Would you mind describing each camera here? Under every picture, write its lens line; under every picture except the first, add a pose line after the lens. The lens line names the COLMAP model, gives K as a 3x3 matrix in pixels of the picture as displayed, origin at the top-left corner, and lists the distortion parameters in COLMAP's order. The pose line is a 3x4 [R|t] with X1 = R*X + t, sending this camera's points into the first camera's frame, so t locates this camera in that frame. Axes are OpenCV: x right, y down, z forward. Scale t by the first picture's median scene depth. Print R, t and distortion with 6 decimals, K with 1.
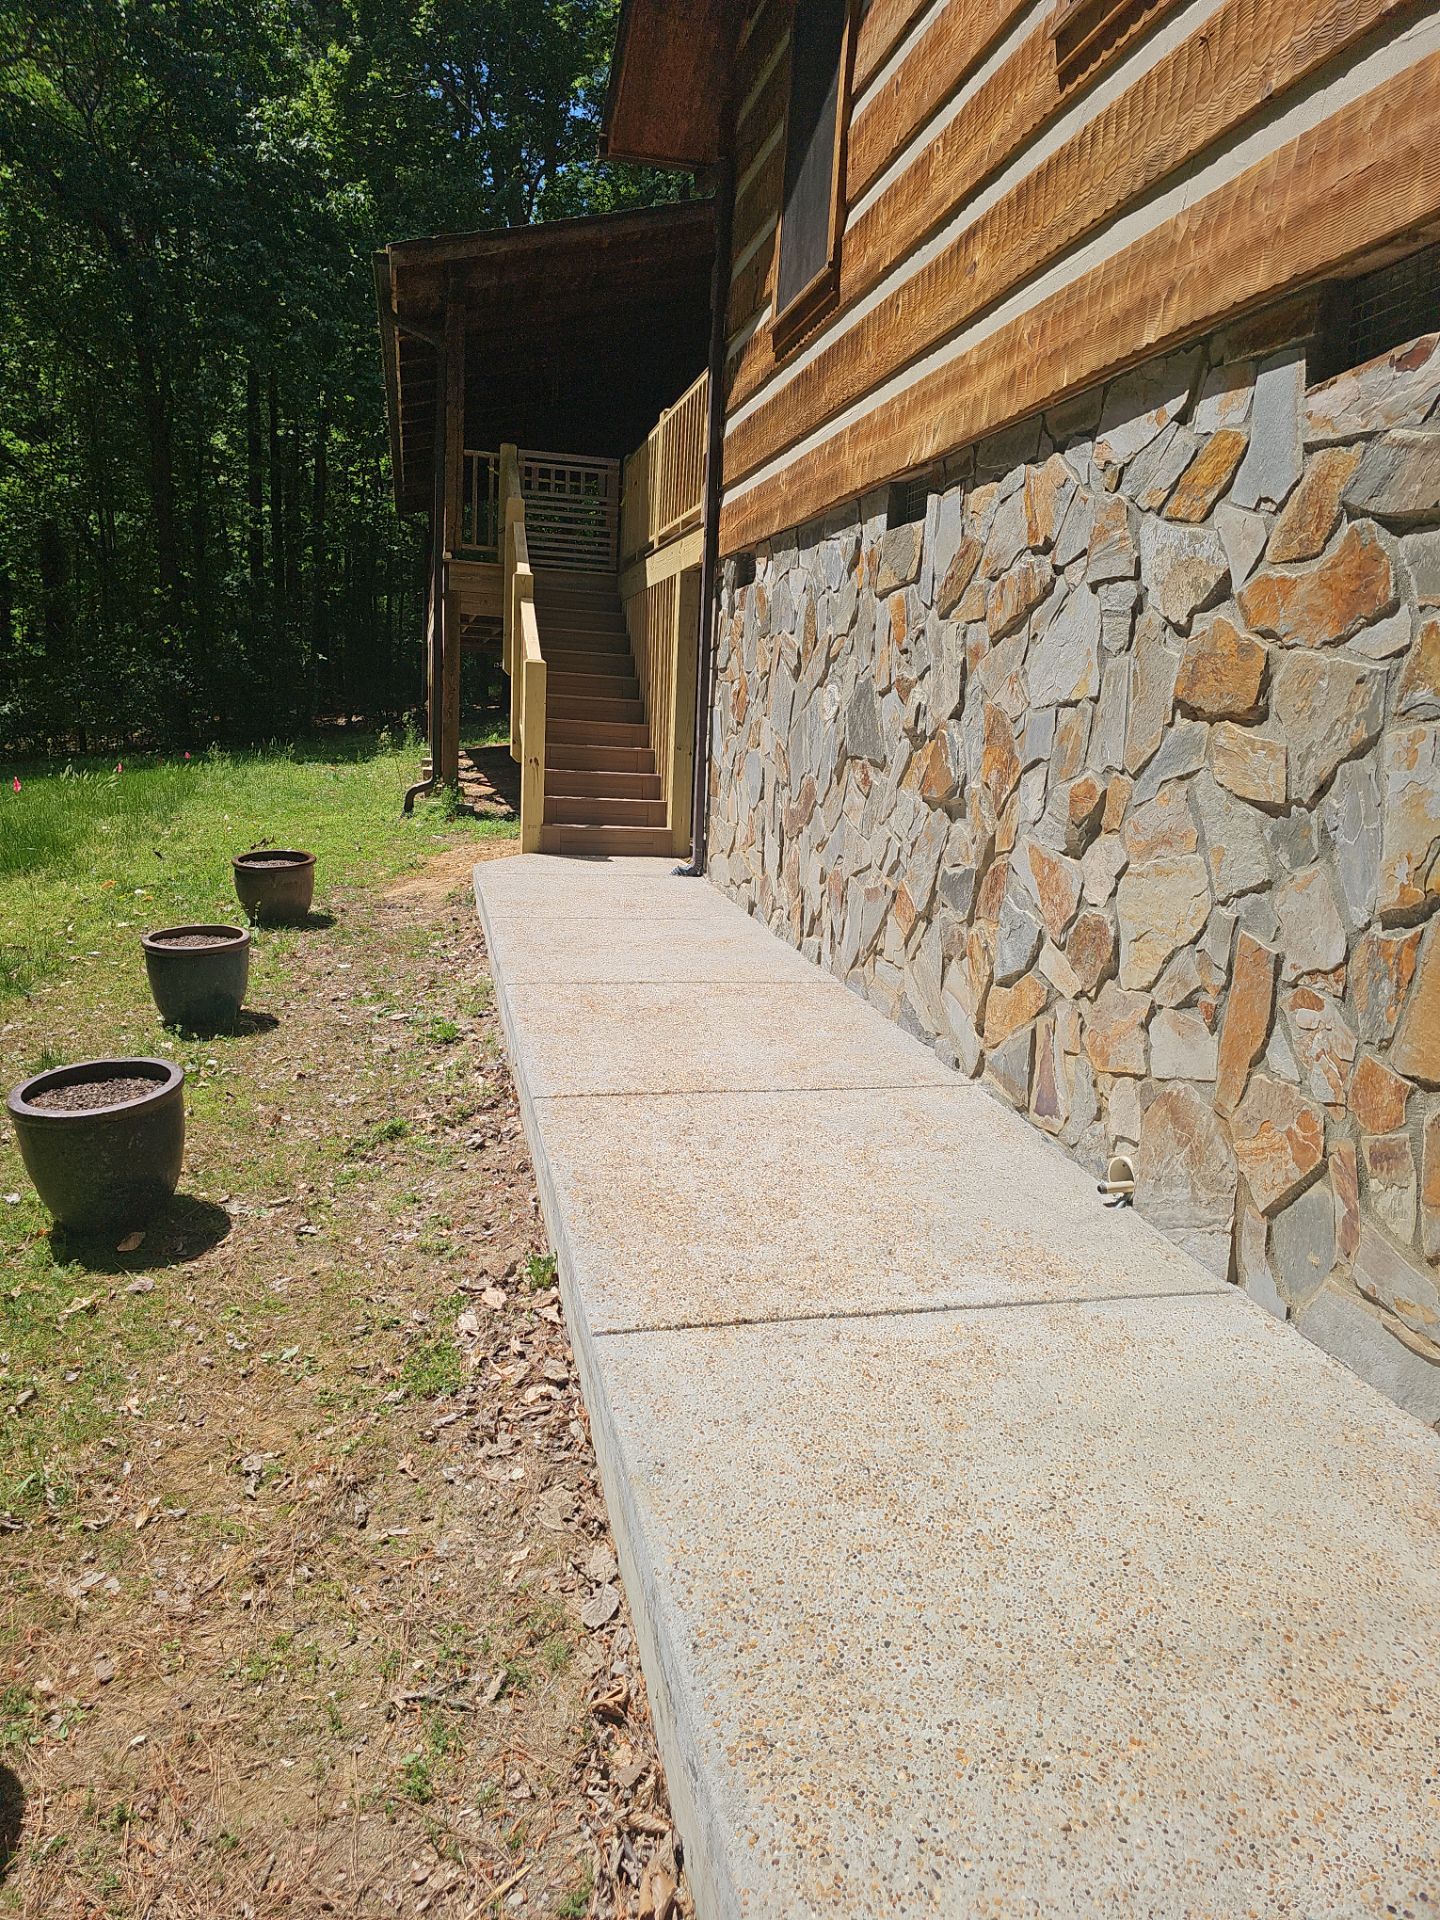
lens RADIAL K [[1264.8, 0, 720.0], [0, 1264.8, 960.0], [0, 0, 1]] dist [0.024339, -0.005804]
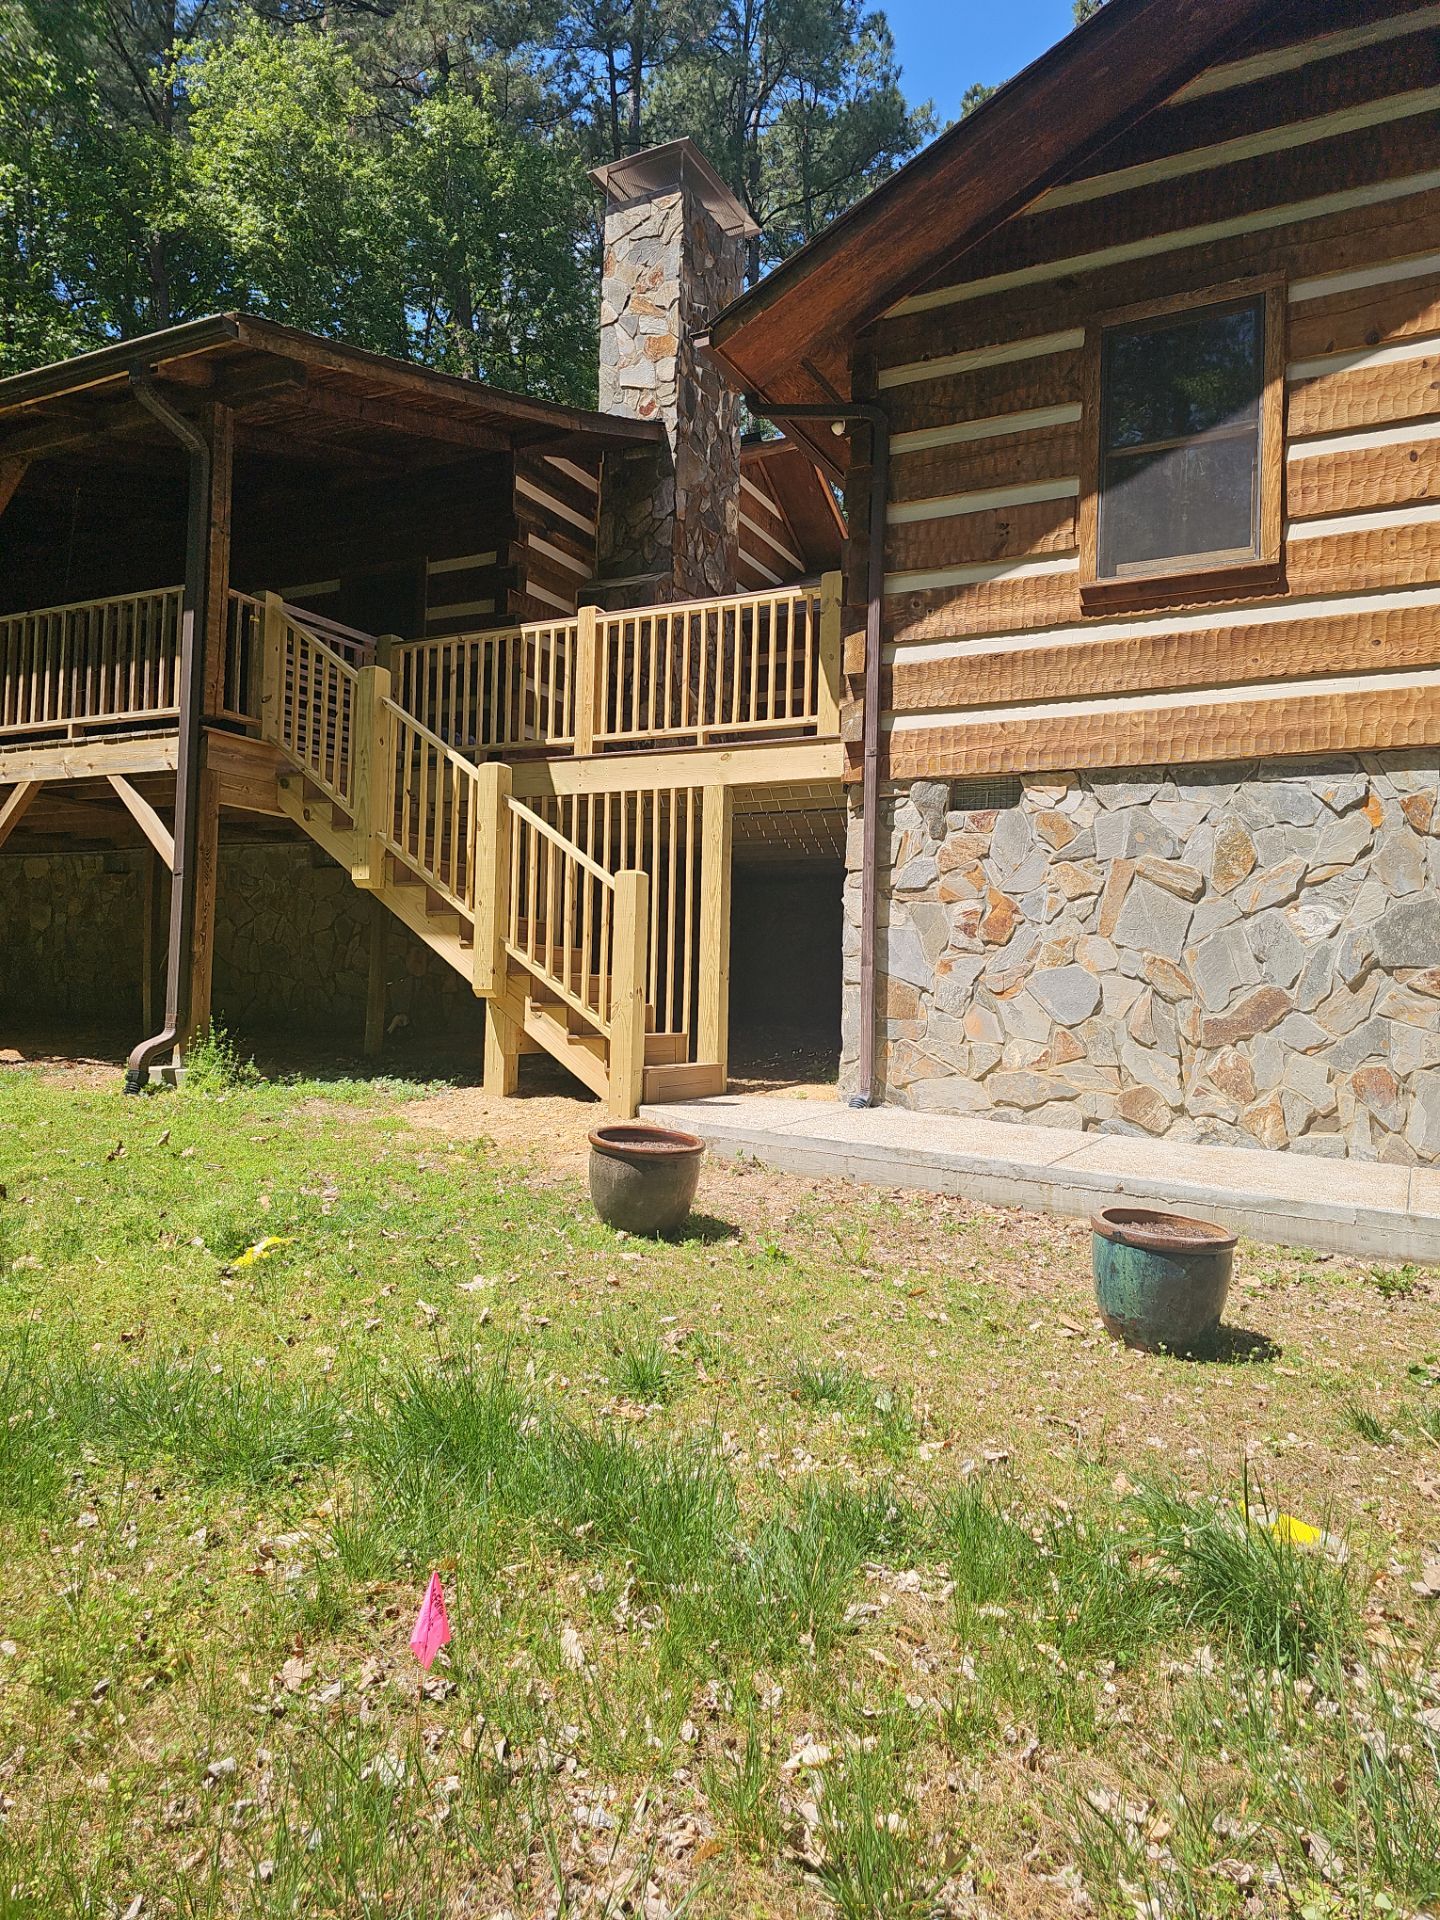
lens RADIAL K [[1264.8, 0, 720.0], [0, 1264.8, 960.0], [0, 0, 1]] dist [0.024339, -0.005804]
pose [[0.638112, 0.001408, 0.769943, -0.588941], [0.148271, 0.981056, -0.124679, -0.055879], [-0.755532, 0.193719, 0.625814, 0.365895]]
